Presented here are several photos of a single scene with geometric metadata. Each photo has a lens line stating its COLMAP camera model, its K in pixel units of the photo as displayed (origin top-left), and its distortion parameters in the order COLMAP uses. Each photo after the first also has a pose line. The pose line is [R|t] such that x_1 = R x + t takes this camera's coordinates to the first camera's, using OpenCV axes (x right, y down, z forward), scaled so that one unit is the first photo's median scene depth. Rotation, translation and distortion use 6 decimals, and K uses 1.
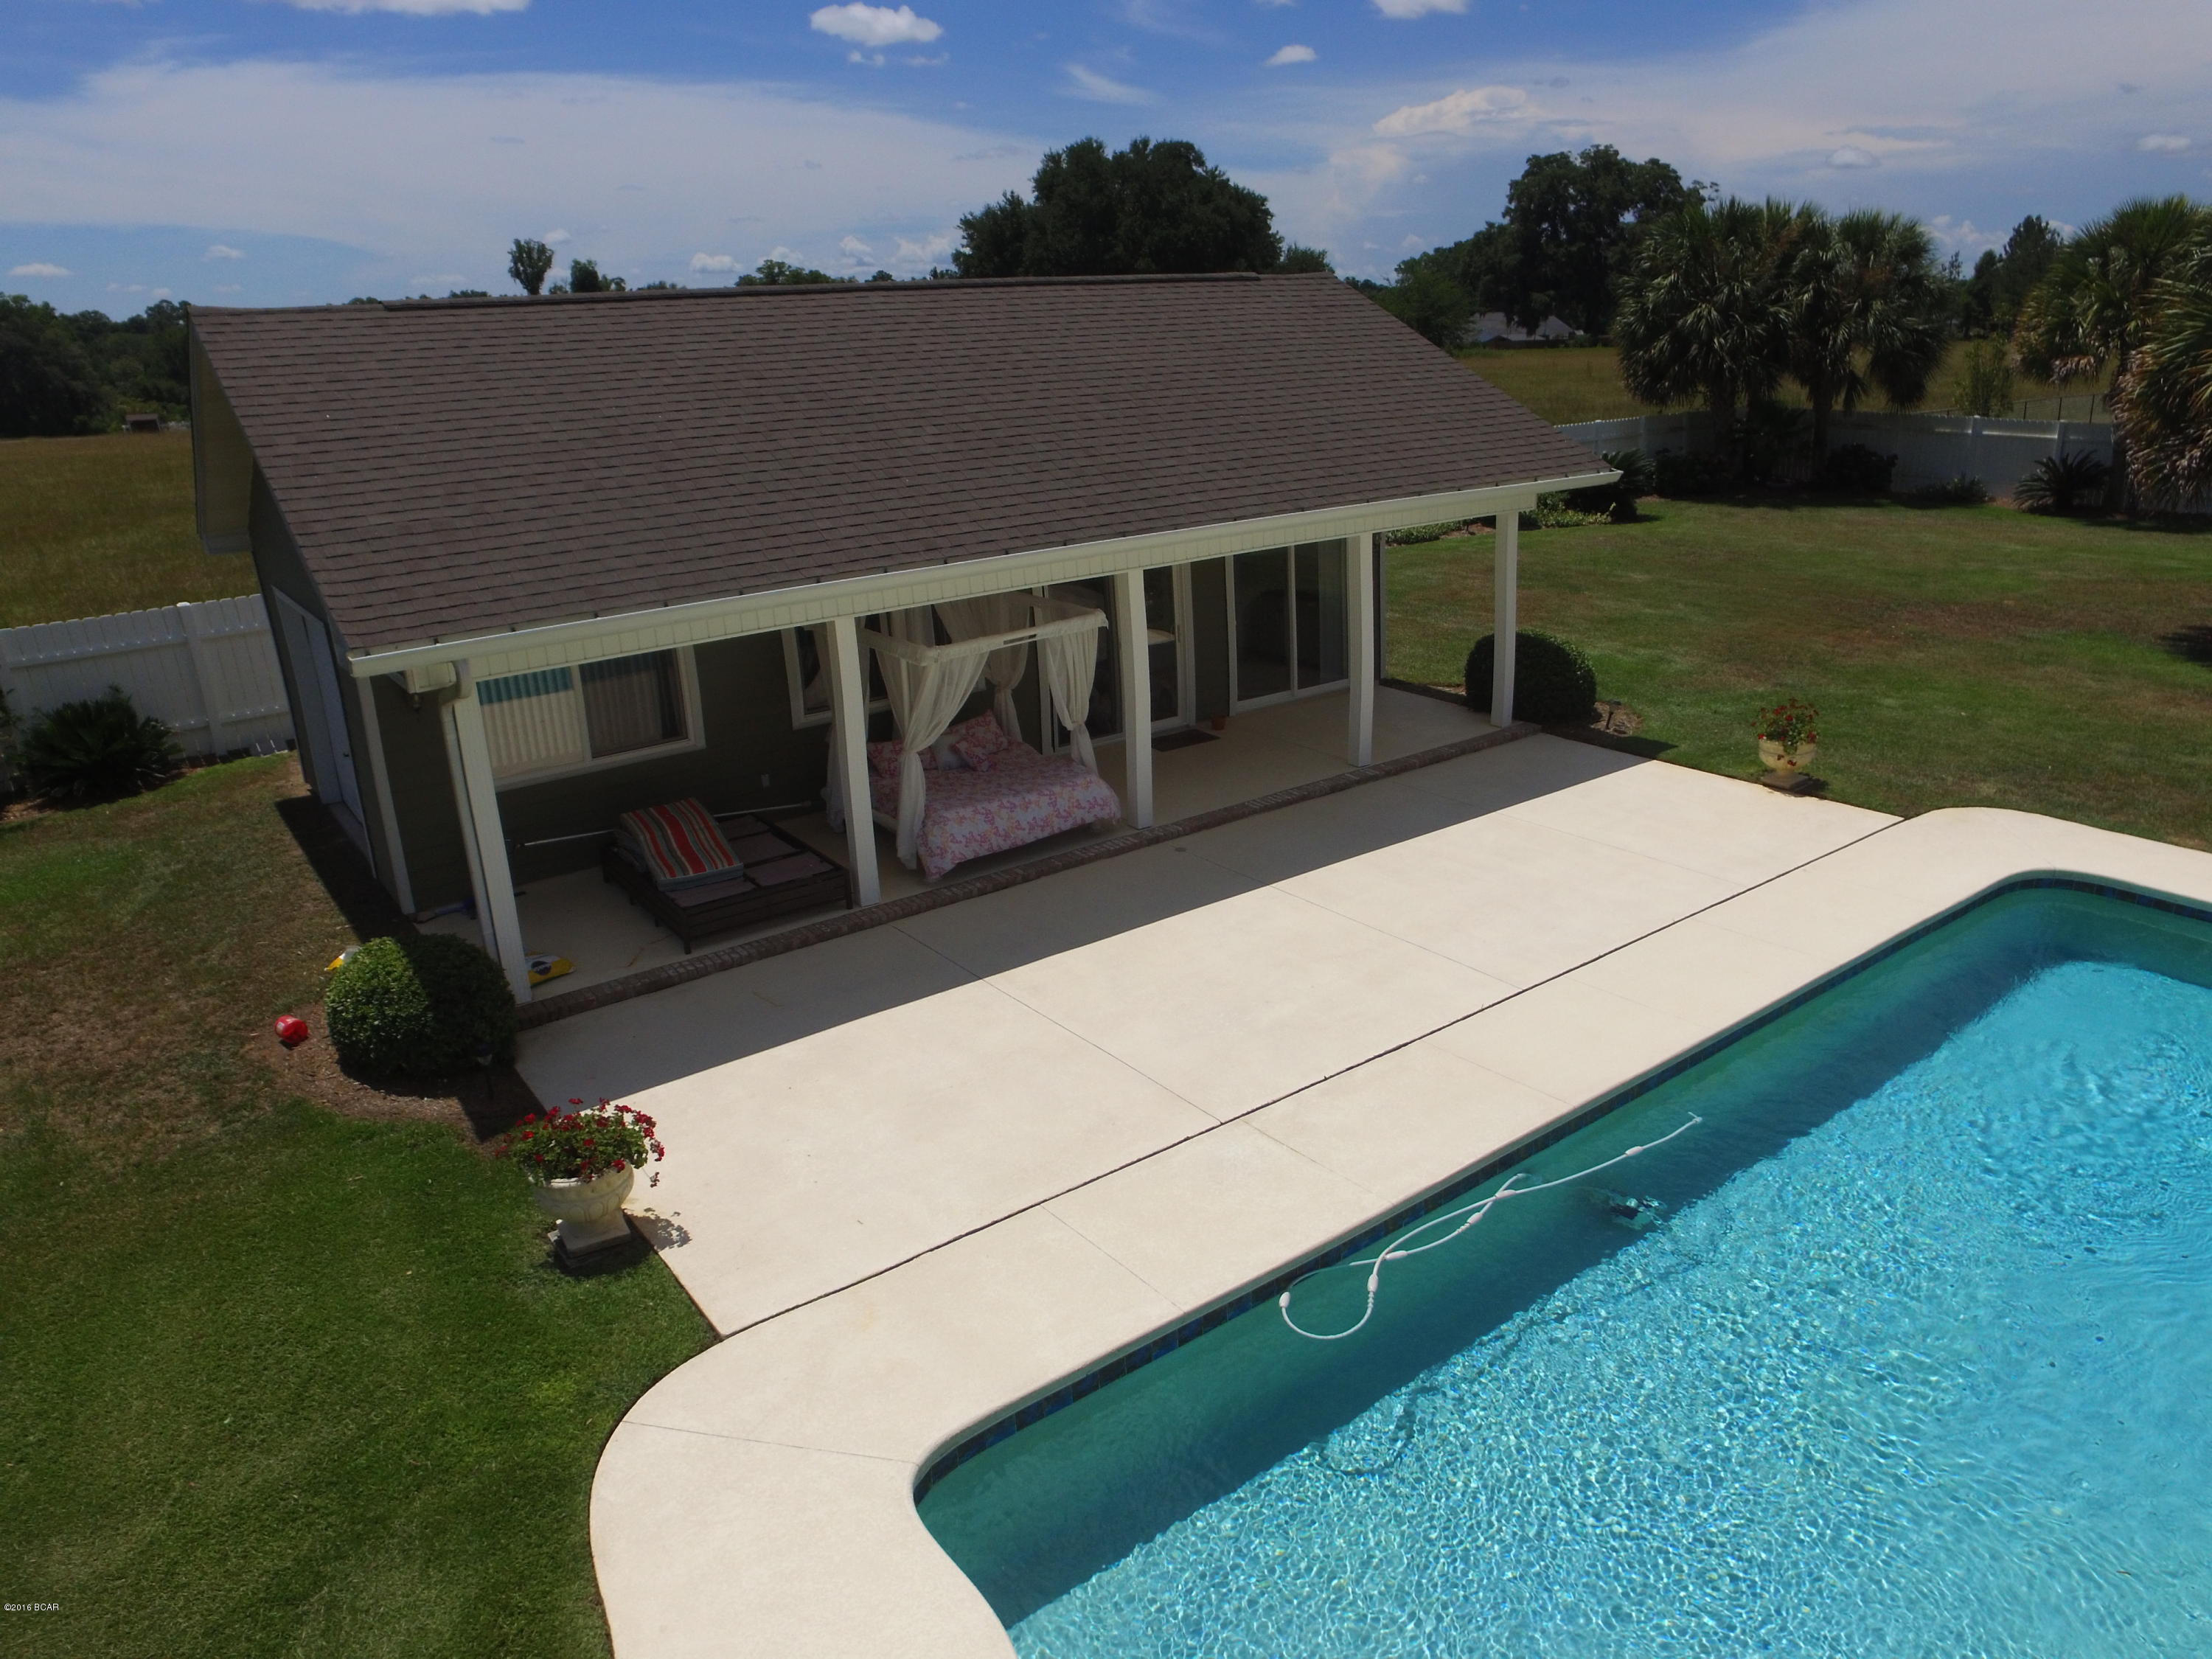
lens RADIAL K [[1515.5, 0, 1143.5], [0, 1515.5, 817.1], [0, 0, 1]] dist [-0.129178, 0.097450]
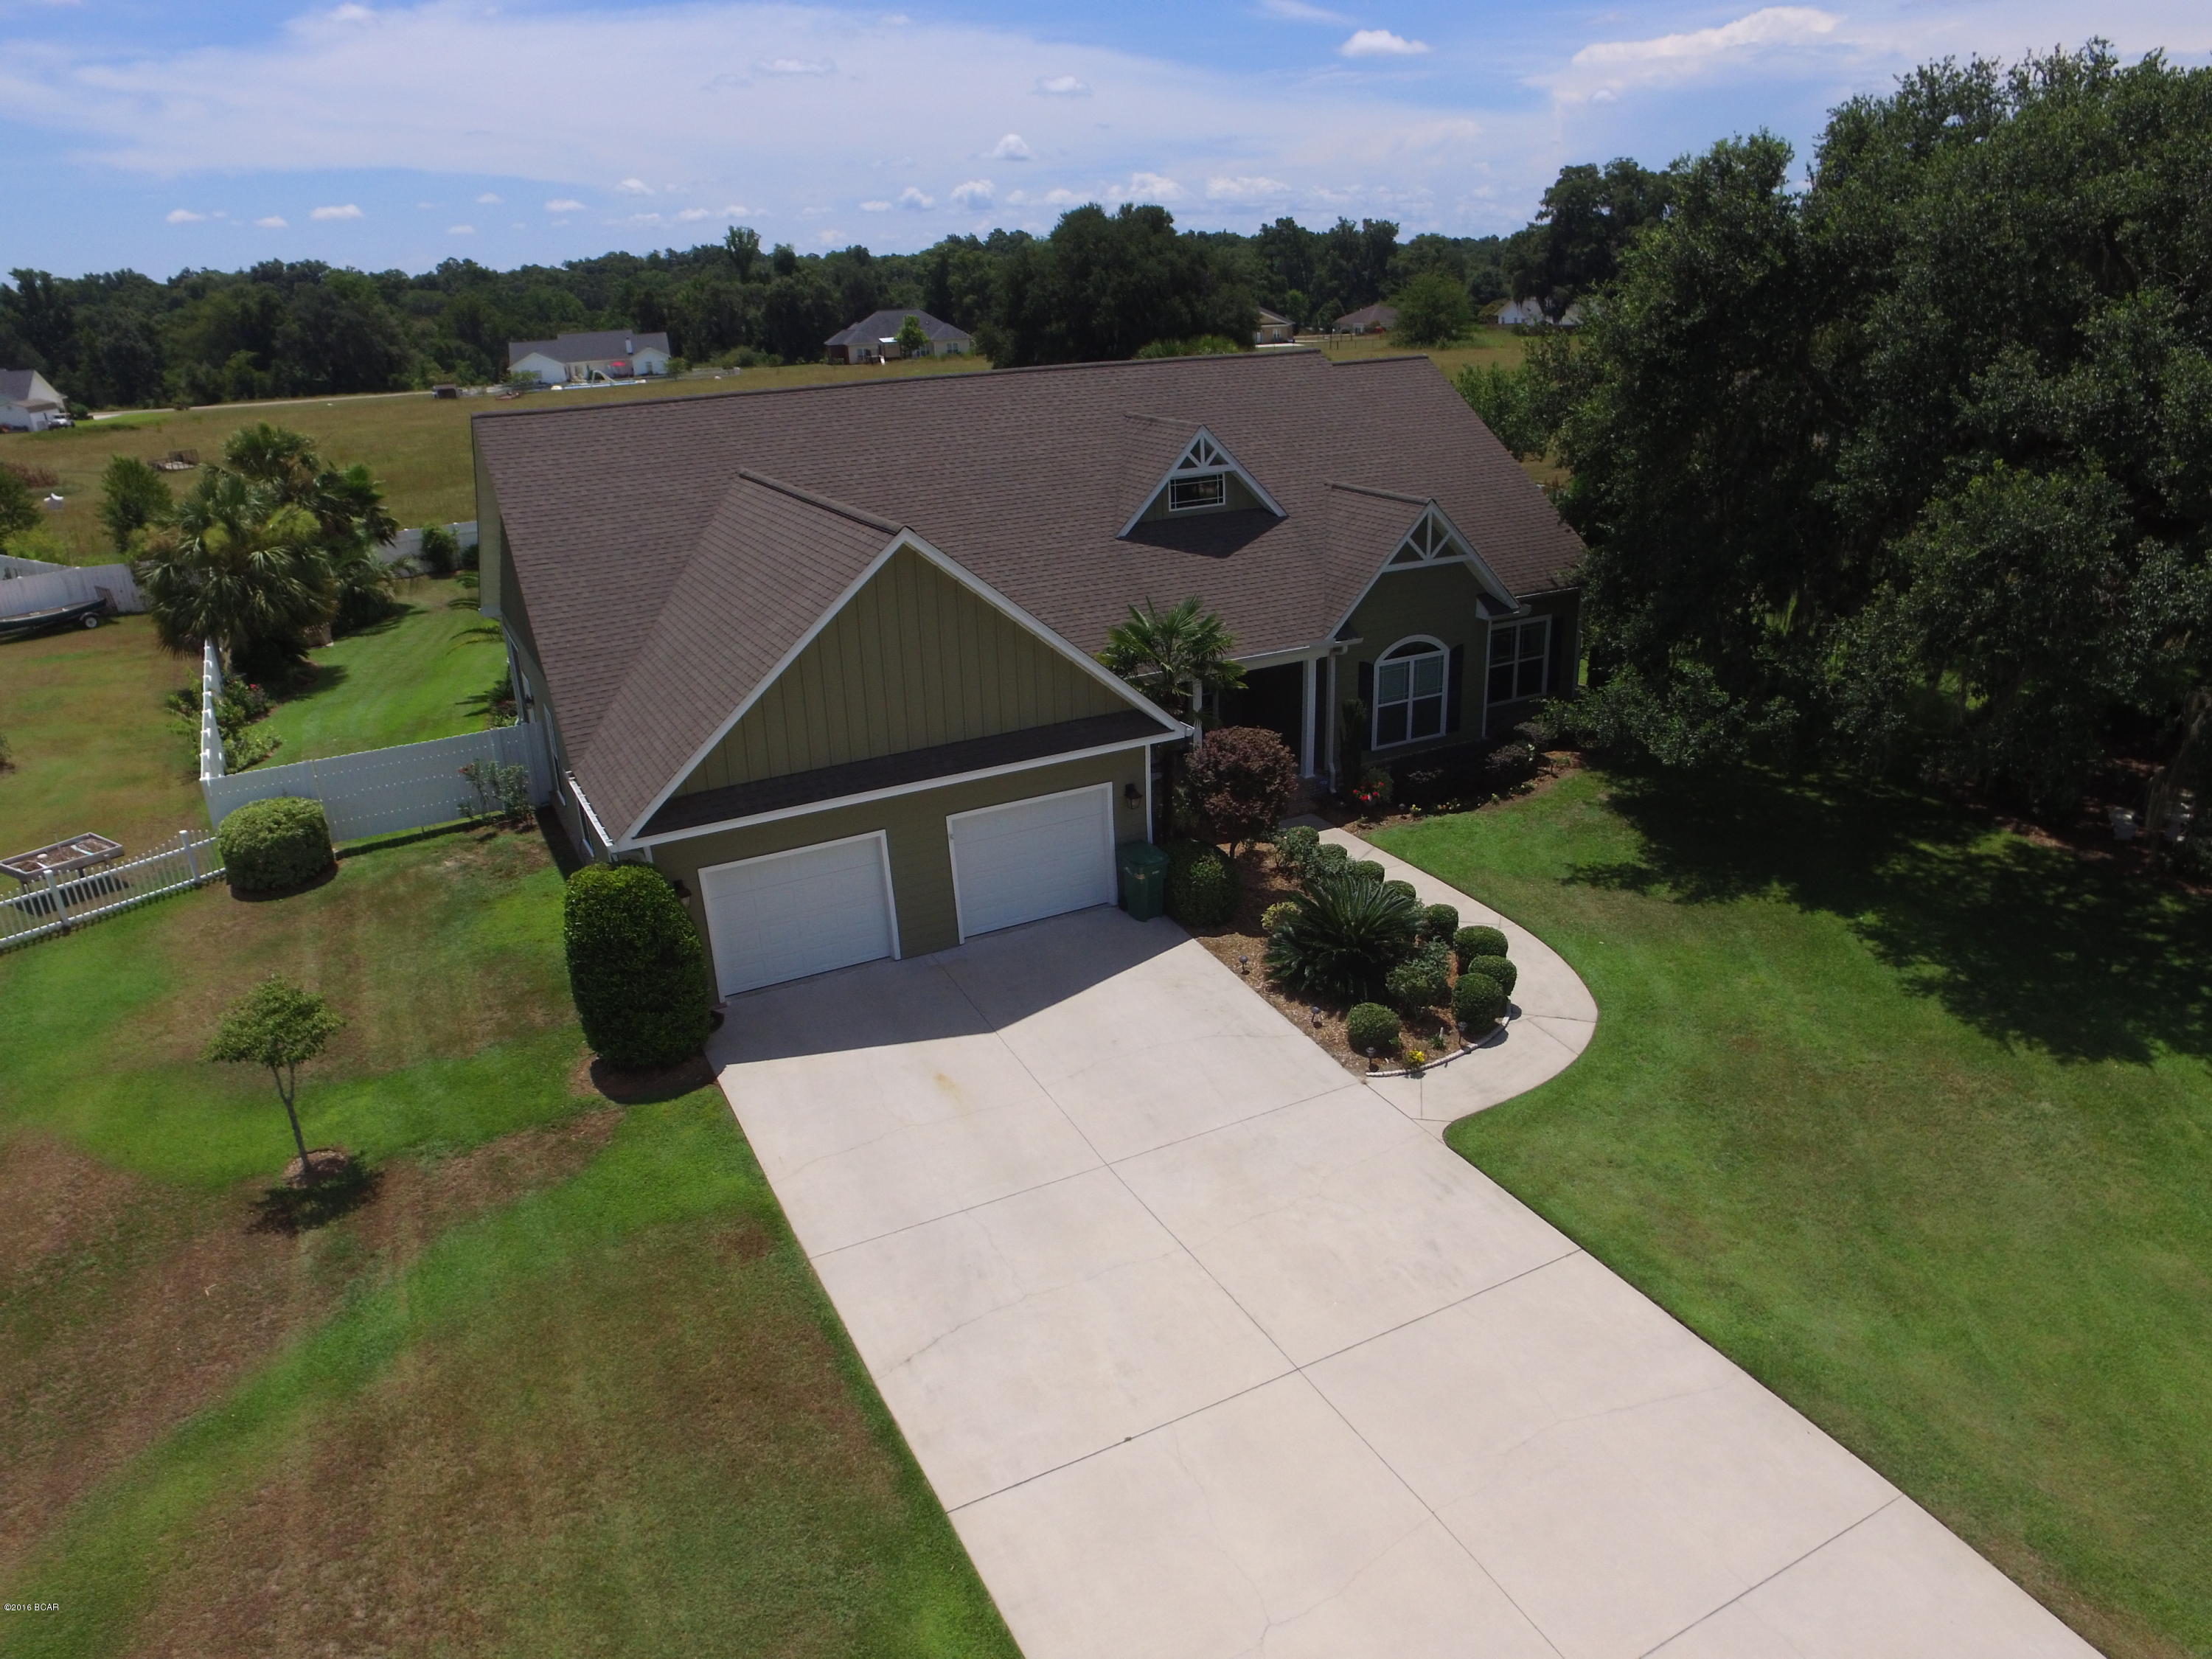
lens RADIAL K [[1515.5, 0, 1143.5], [0, 1515.5, 817.1], [0, 0, 1]] dist [-0.129178, 0.097450]
pose [[0.988962, 0.053860, -0.138030, 1.486730], [-0.048853, 0.998028, 0.039414, 0.377648], [0.139881, -0.032236, 0.989643, -2.477456]]
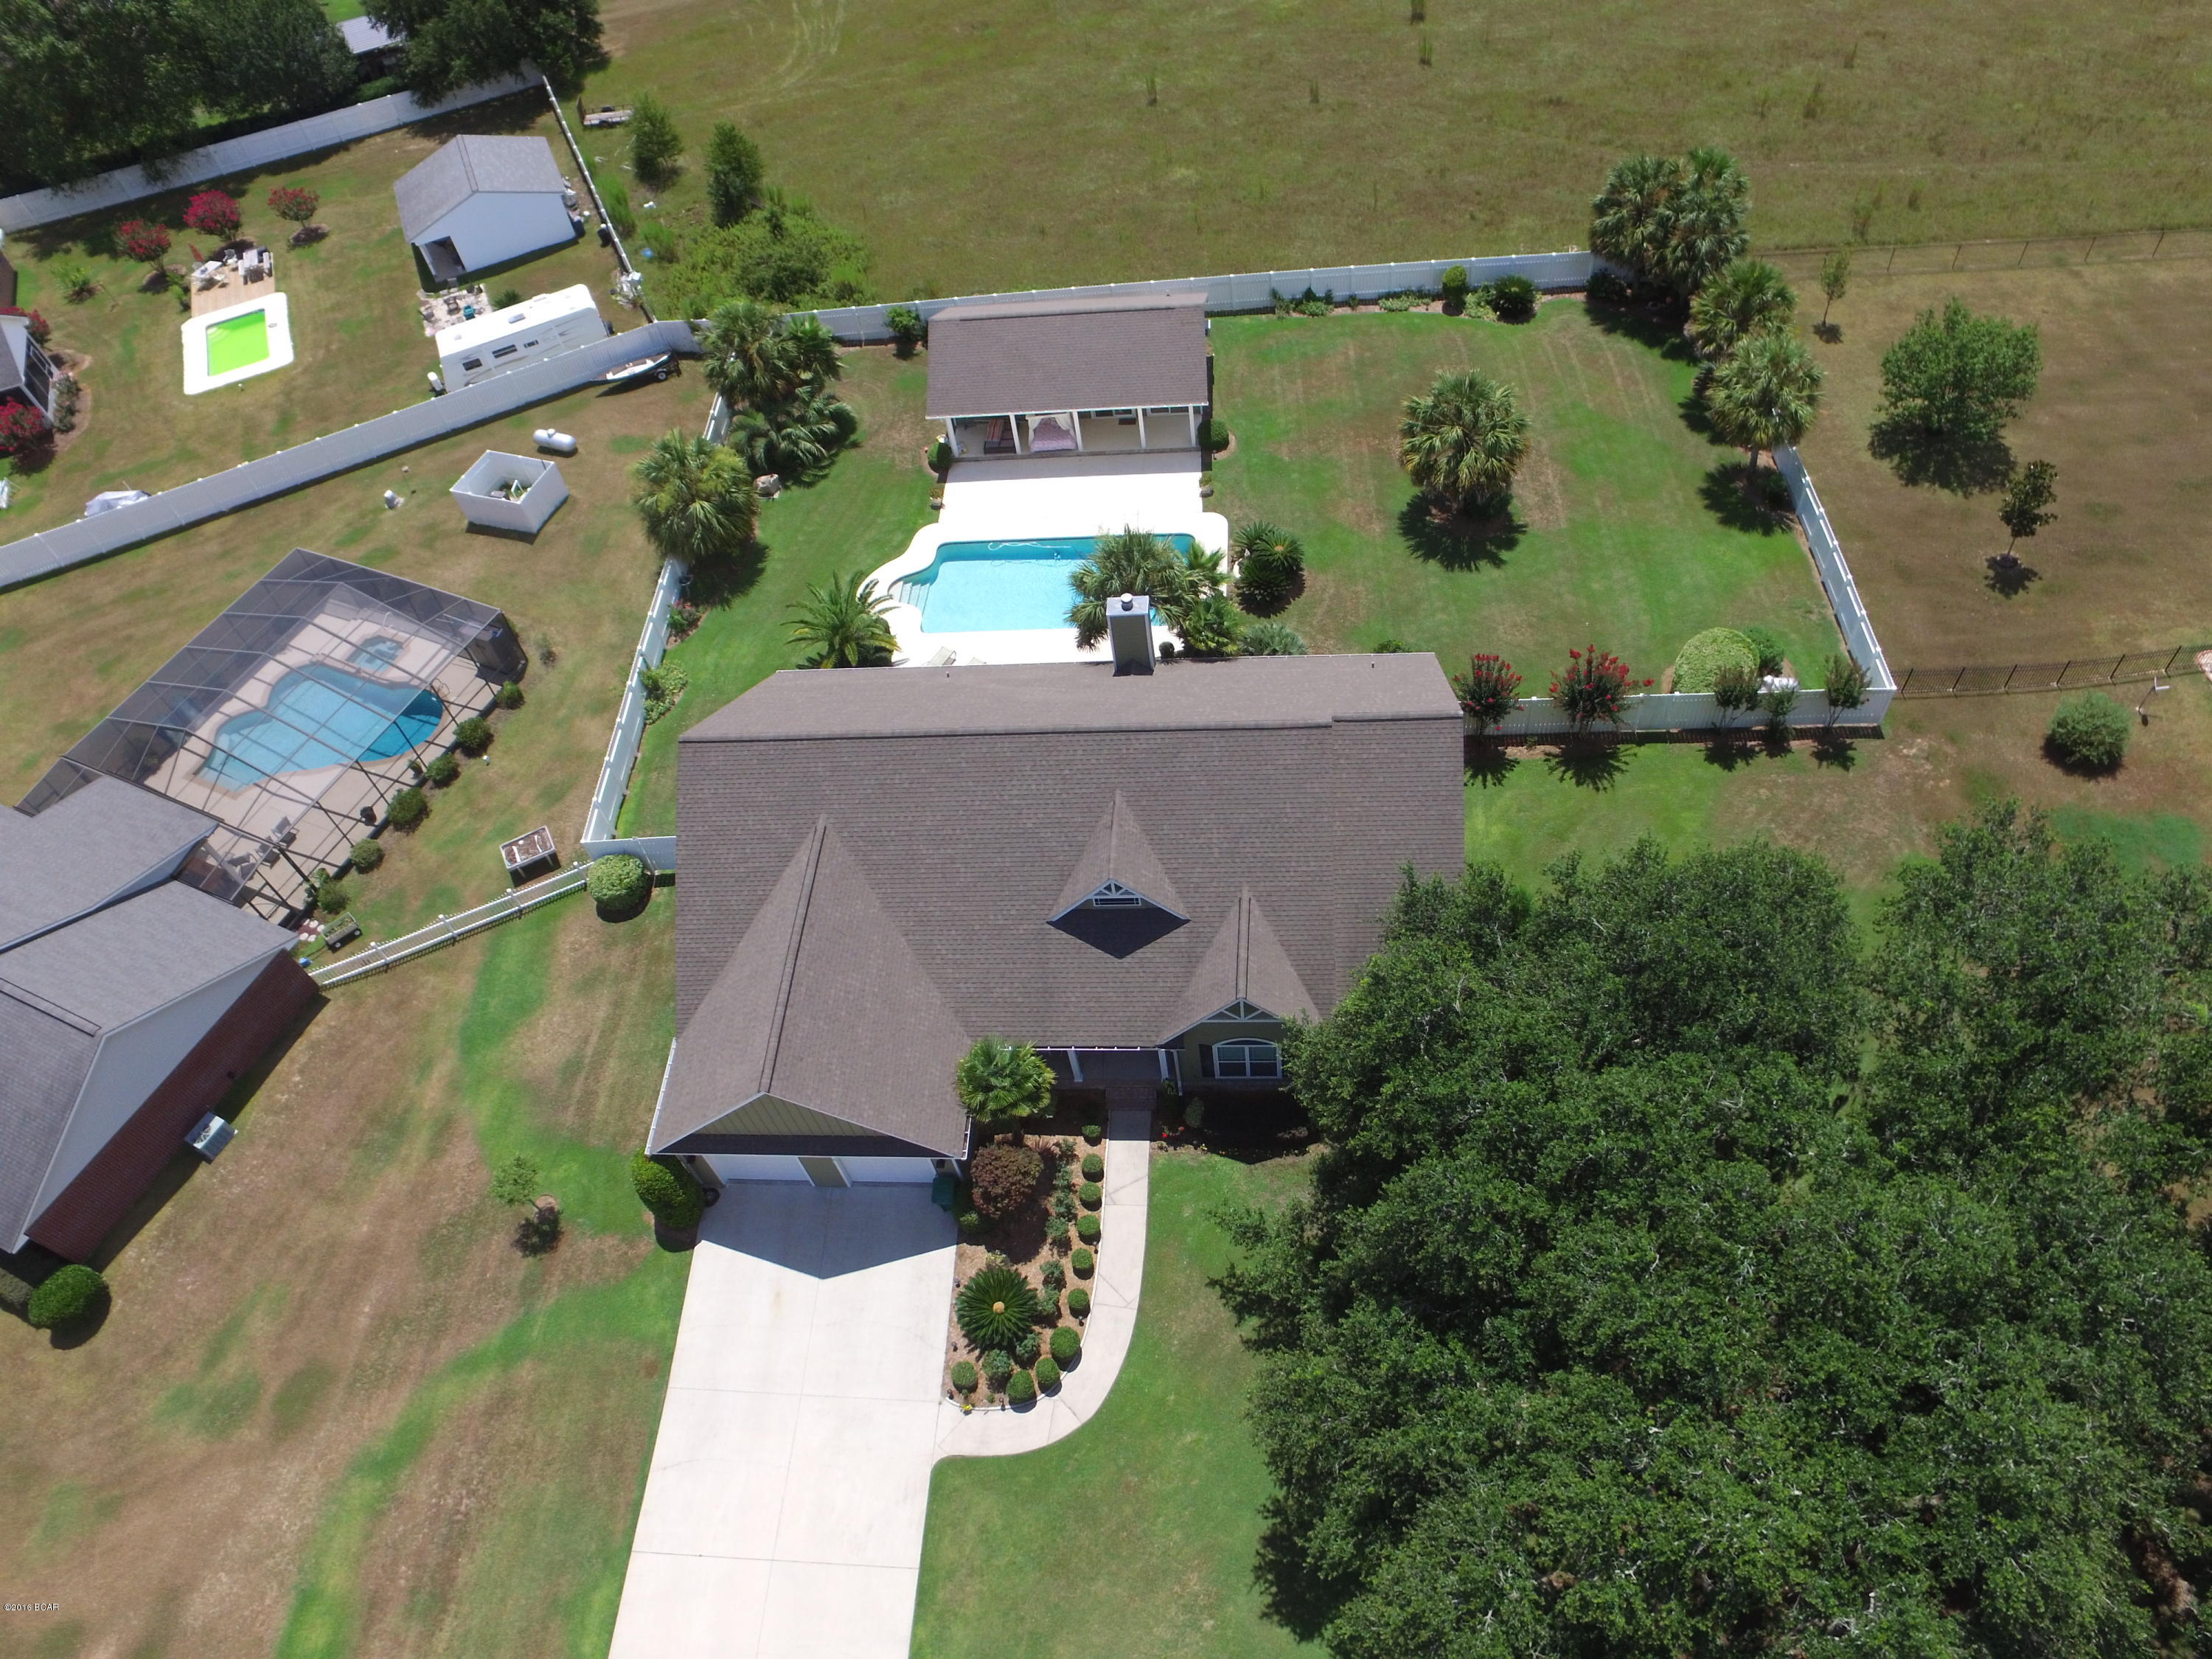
lens RADIAL K [[1572.6, 0, 1155.0], [0, 1572.6, 831.6], [0, 0, 1]] dist [-0.140248, 0.089721]
pose [[0.767255, 0.479569, -0.425832, 2.463930], [-0.144387, 0.776088, 0.613872, -1.828720], [0.624878, -0.409512, 0.664701, -2.278995]]
